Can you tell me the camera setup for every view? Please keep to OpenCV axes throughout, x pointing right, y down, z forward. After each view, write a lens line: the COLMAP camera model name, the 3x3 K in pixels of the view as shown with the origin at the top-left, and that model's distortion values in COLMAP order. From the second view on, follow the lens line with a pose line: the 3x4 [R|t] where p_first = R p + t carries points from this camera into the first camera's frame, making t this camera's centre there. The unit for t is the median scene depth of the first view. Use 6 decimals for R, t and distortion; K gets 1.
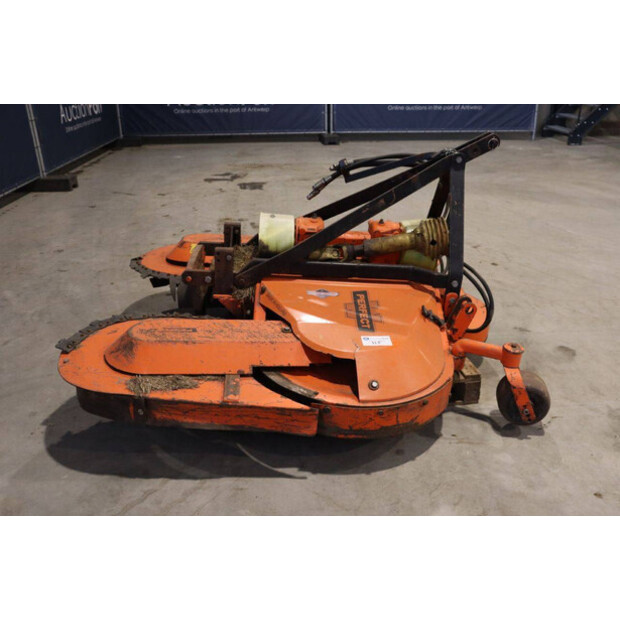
lens RADIAL K [[587.2, 0, 310.0], [0, 587.2, 310.0], [0, 0, 1]] dist [-0.008429, -0.008209]
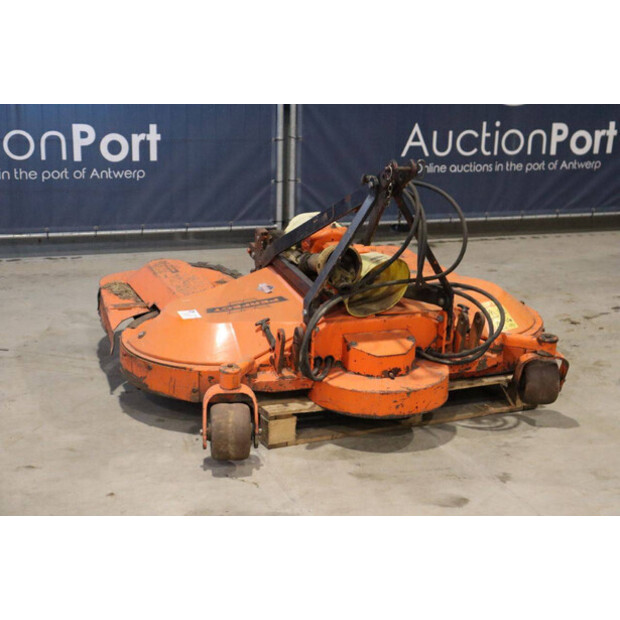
lens RADIAL K [[1040.2, 0, 310.0], [0, 1040.2, 310.0], [0, 0, 1]] dist [0.165600, 0.189446]
pose [[0.303284, 0.264088, -0.915574, 1.652271], [-0.408107, 0.904248, 0.125635, -0.245029], [0.861085, 0.335549, 0.382020, 0.394146]]
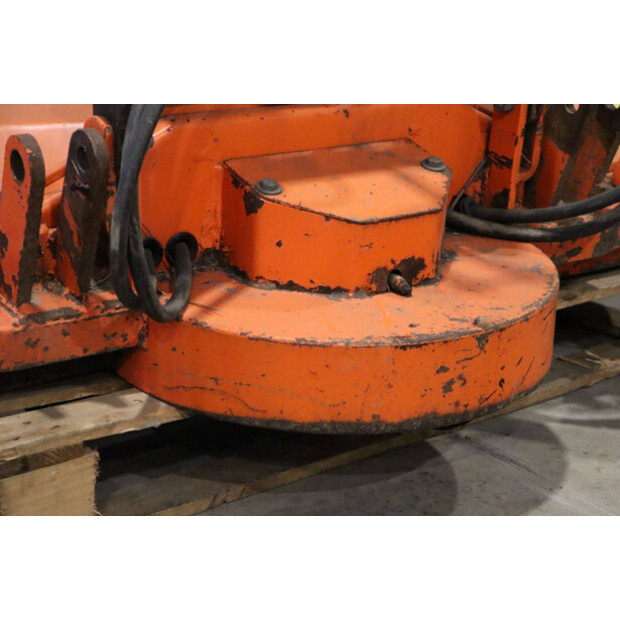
lens RADIAL K [[1395.8, 0, 310.0], [0, 1395.8, 310.0], [0, 0, 1]] dist [0.381726, 0.085994]
pose [[0.542636, 0.291013, -0.787945, 0.774287], [-0.376715, 0.922749, 0.081367, -0.036602], [0.750755, 0.252678, 0.610345, 0.709512]]
